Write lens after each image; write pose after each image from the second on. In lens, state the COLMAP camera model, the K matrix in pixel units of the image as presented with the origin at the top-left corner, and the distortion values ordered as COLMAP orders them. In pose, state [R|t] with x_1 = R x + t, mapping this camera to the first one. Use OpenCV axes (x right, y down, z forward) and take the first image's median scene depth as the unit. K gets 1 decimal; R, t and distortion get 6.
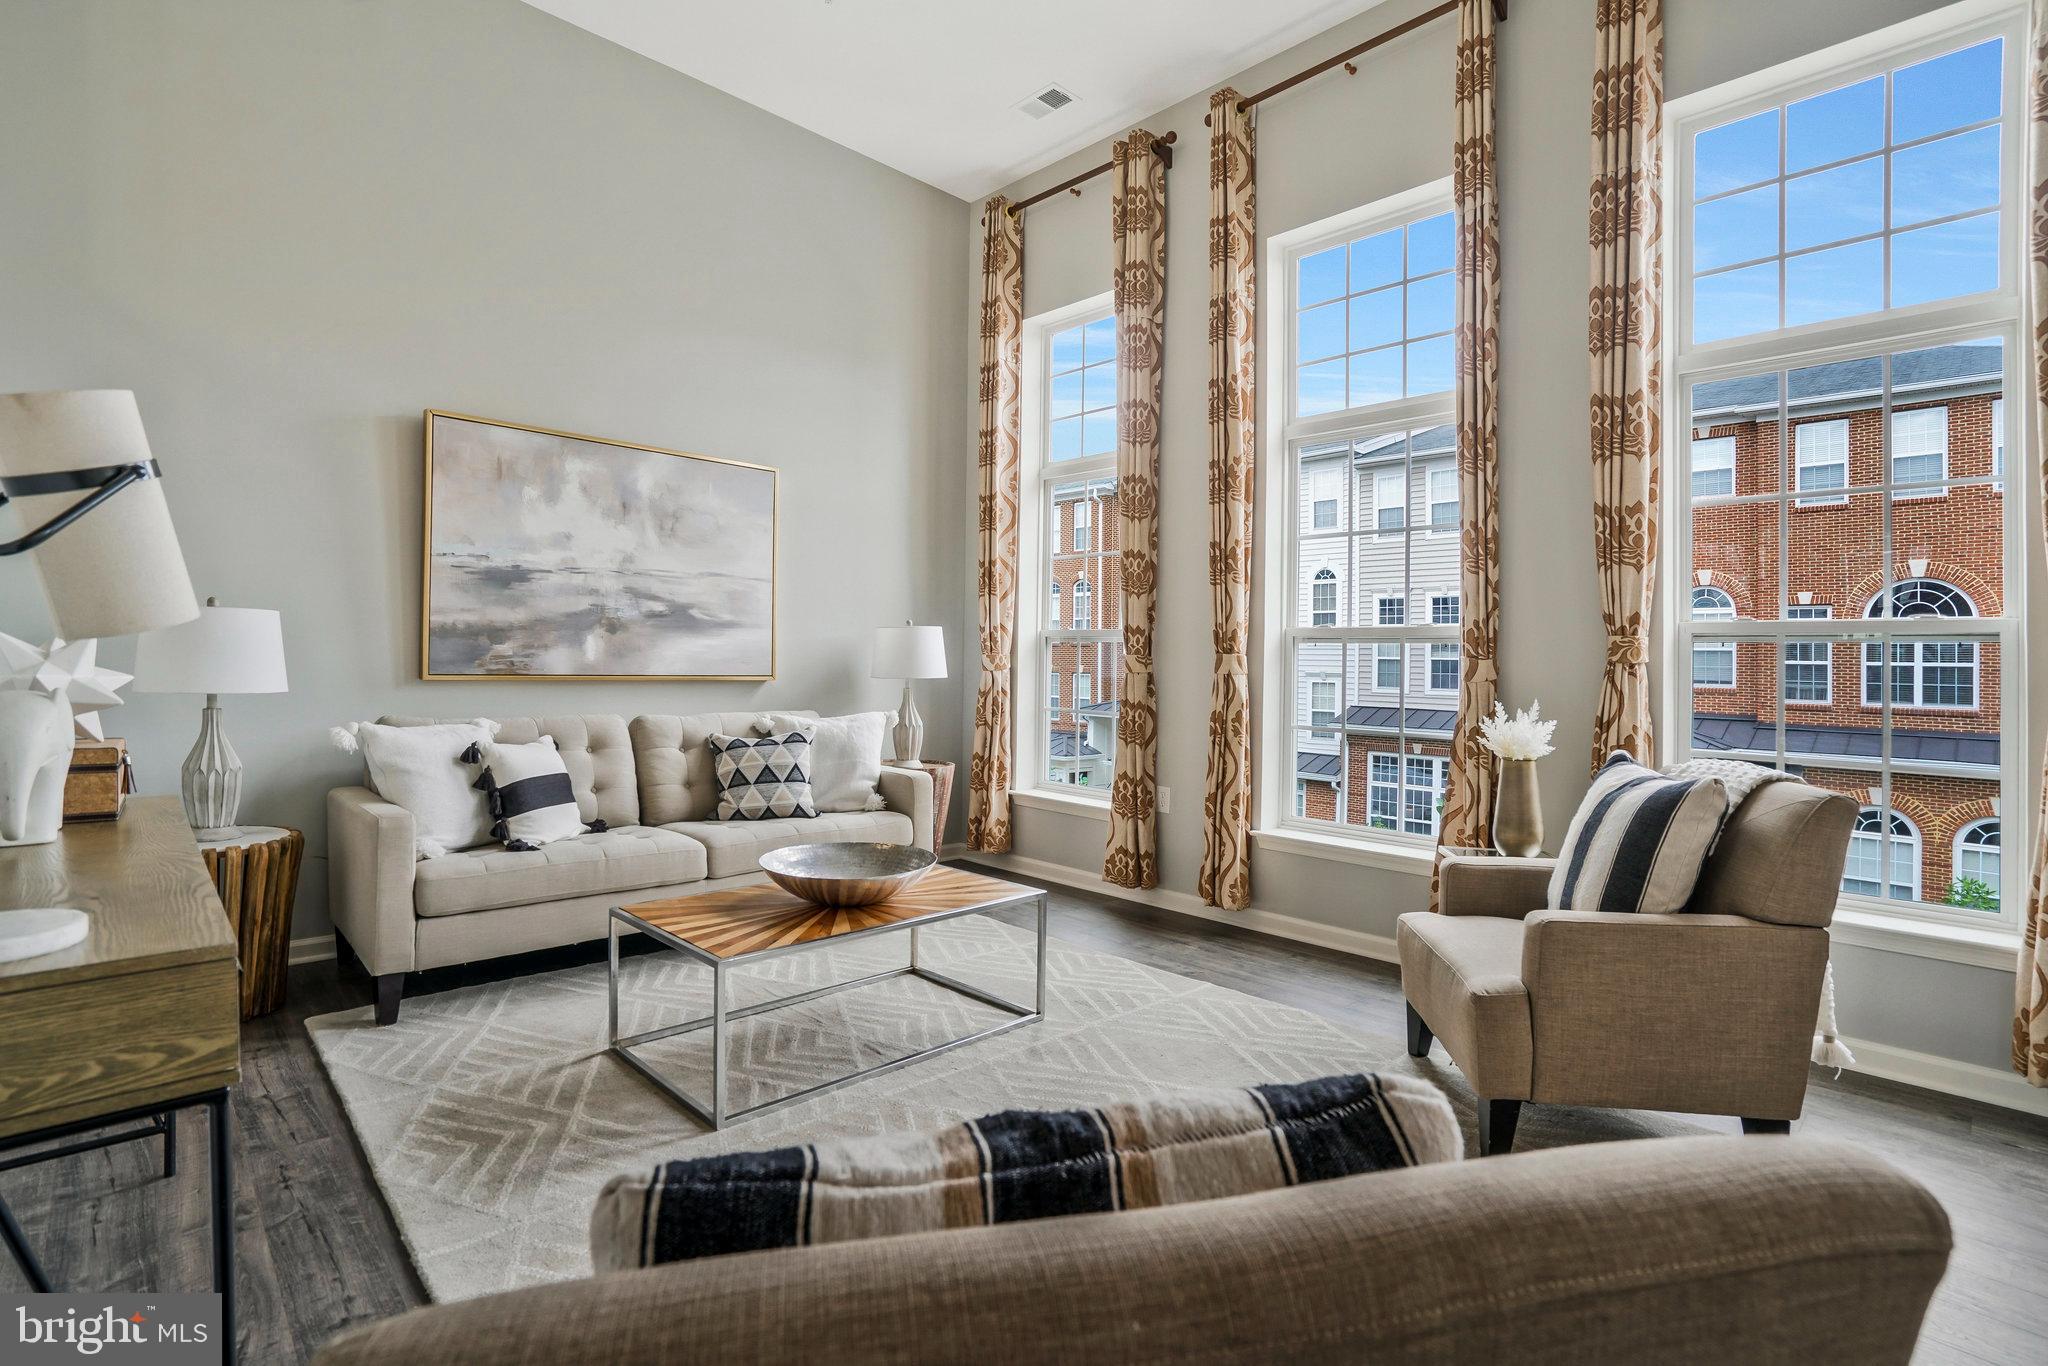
lens RADIAL K [[968.5, 0, 1016.0], [0, 968.5, 660.8], [0, 0, 1]] dist [-0.060425, 0.032488]
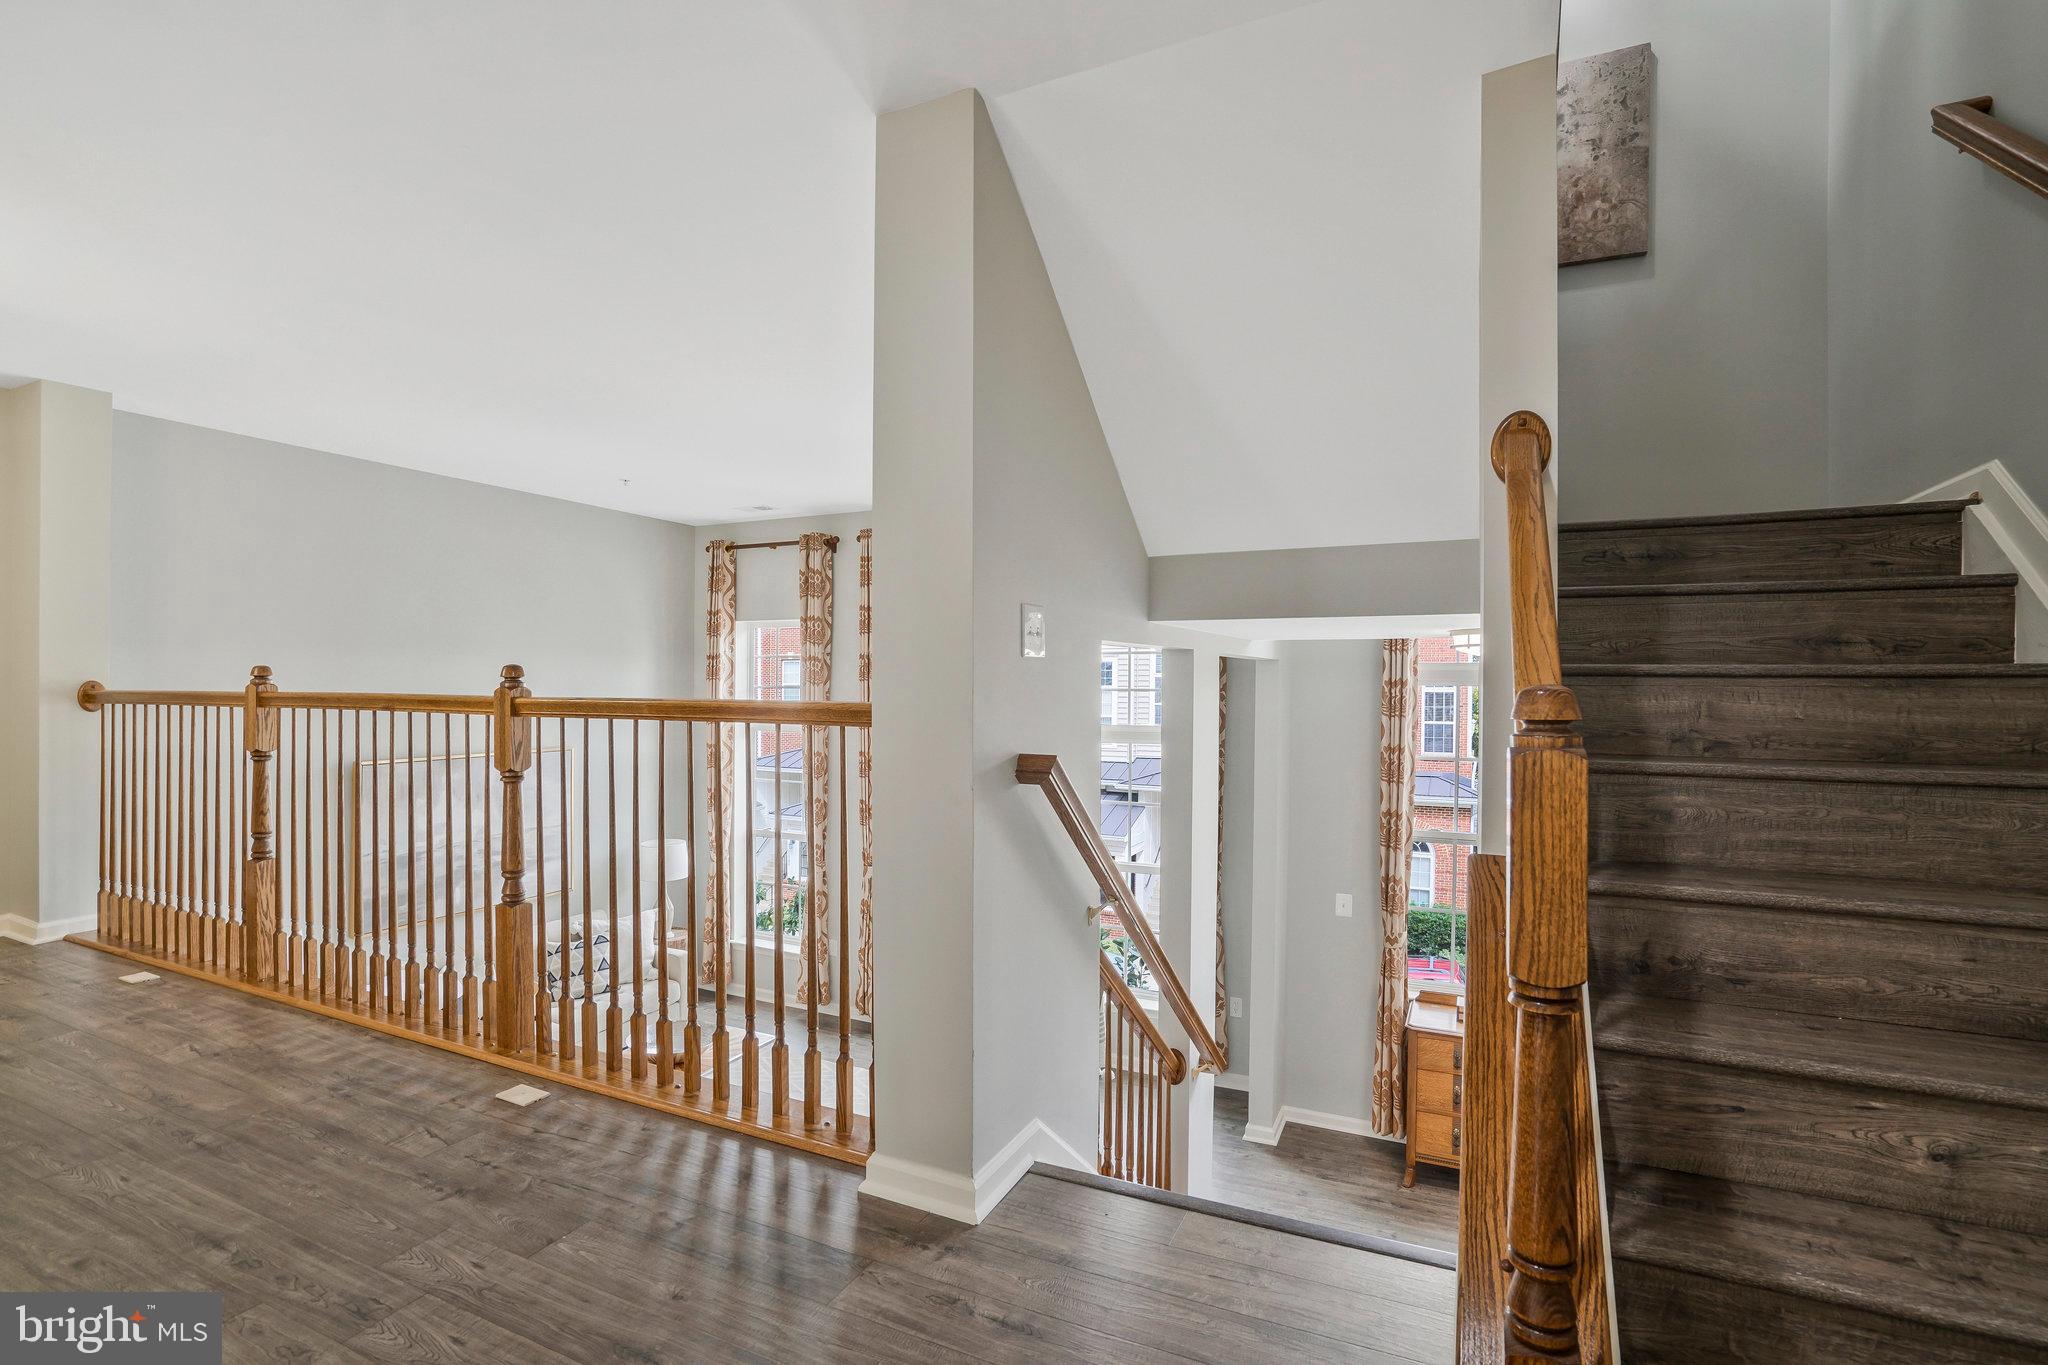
lens RADIAL K [[942.3, 0, 1016.7], [0, 942.3, 701.1], [0, 0, 1]] dist [-0.052269, 0.016762]
pose [[0.941238, -0.010733, 0.337573, -0.093018], [0.005323, 0.999842, 0.016949, -0.317064], [-0.337702, -0.014156, 0.941147, -0.631853]]
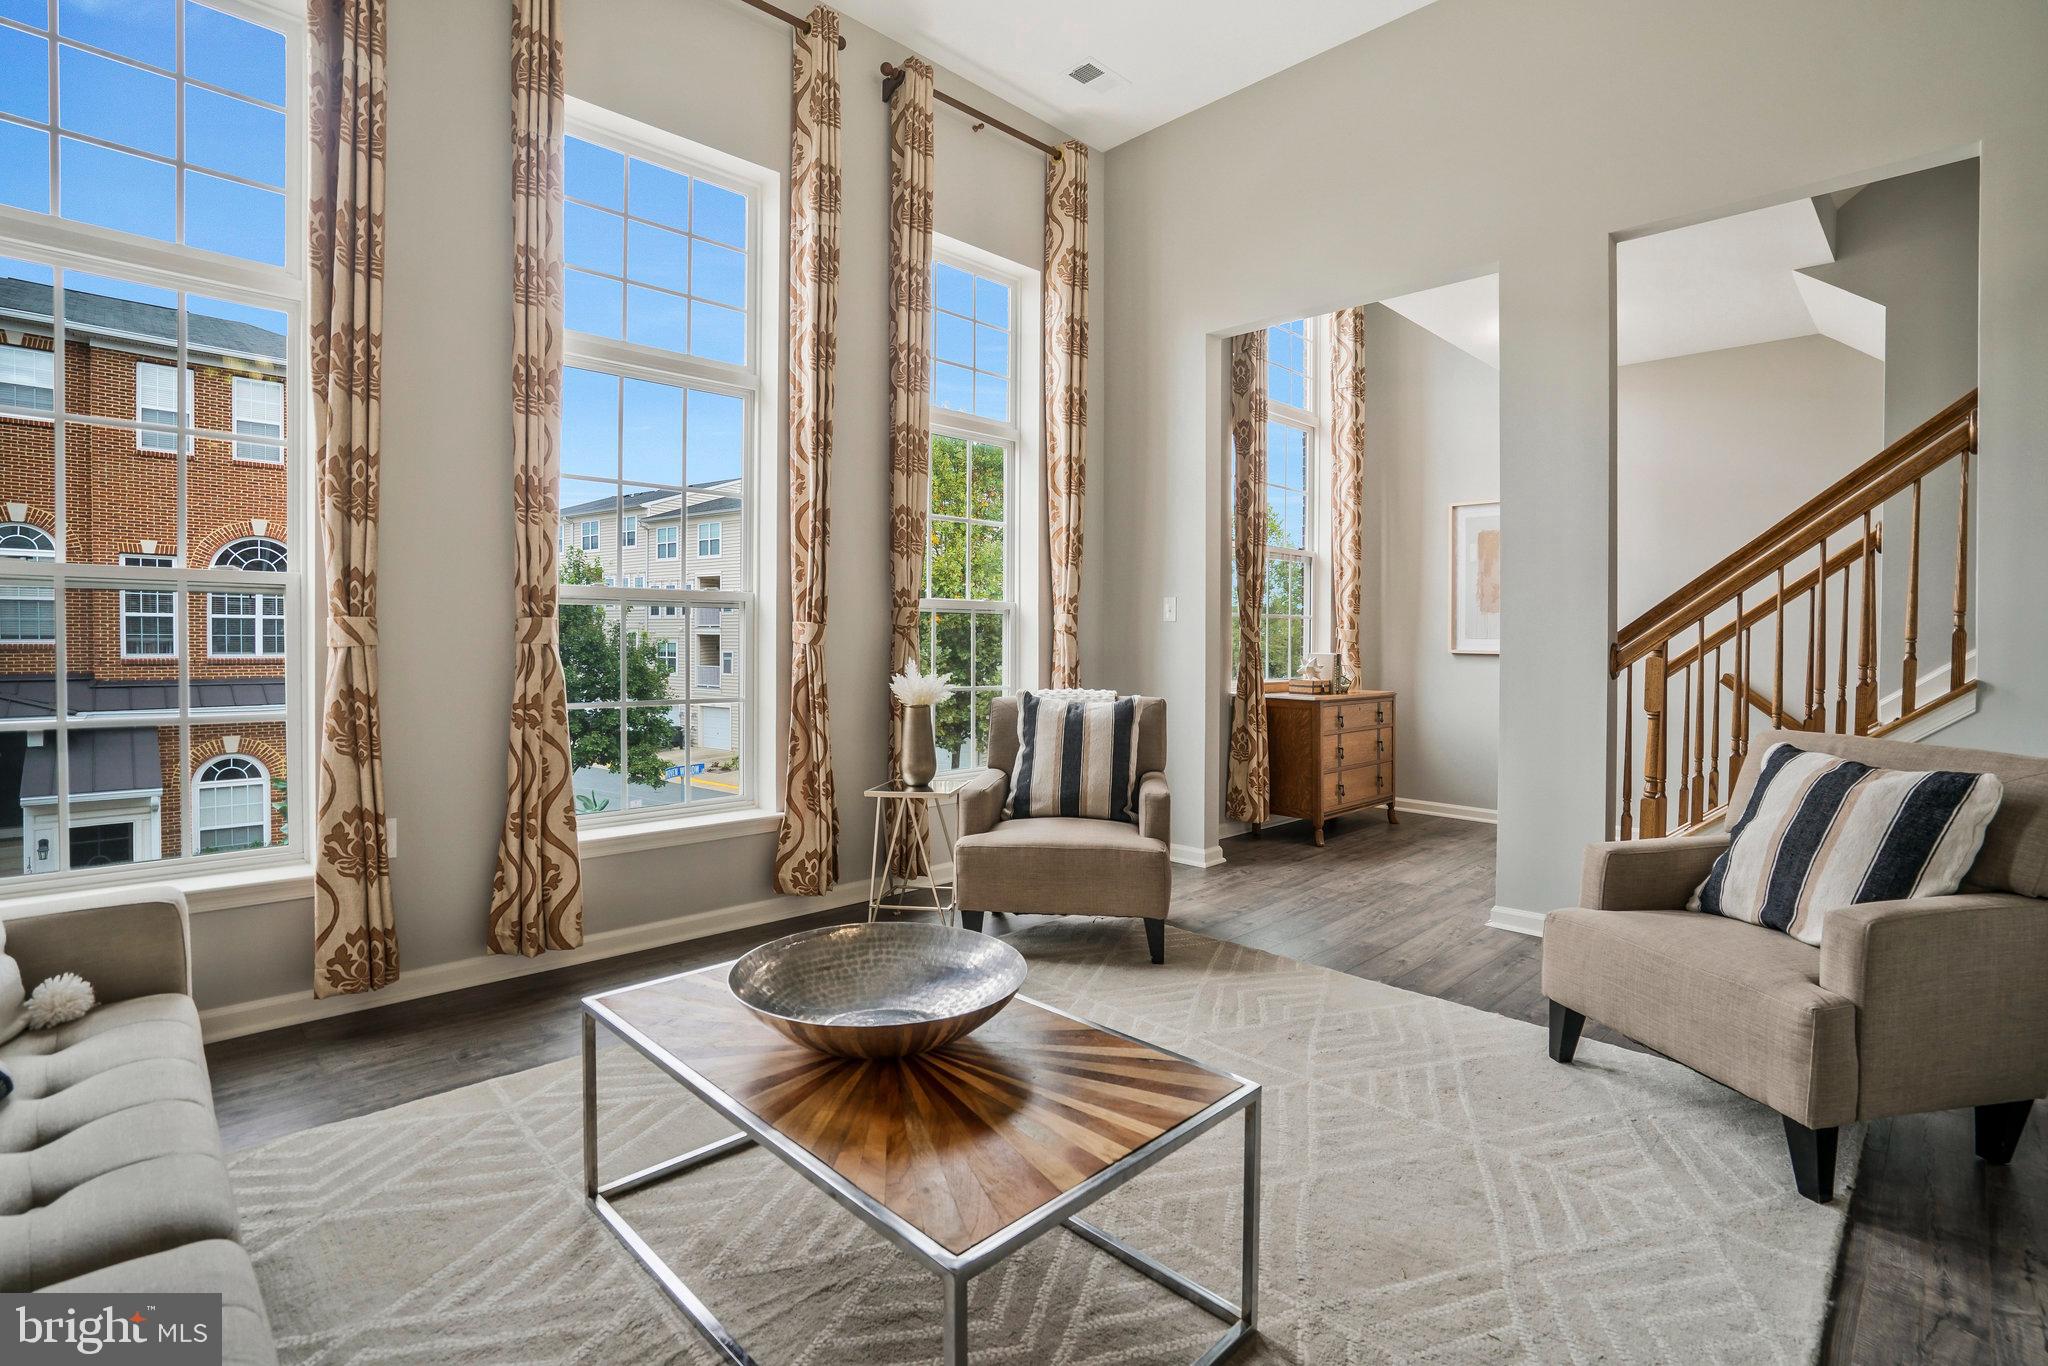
lens RADIAL K [[929.6, 0, 1044.5], [0, 929.6, 646.3], [0, 0, 1]] dist [-0.028583, -0.000016]
pose [[-0.062826, -0.025212, 0.997706, -0.506965], [-0.015385, 0.999587, 0.024291, -0.007977], [-0.997906, -0.013824, -0.063188, 0.643472]]
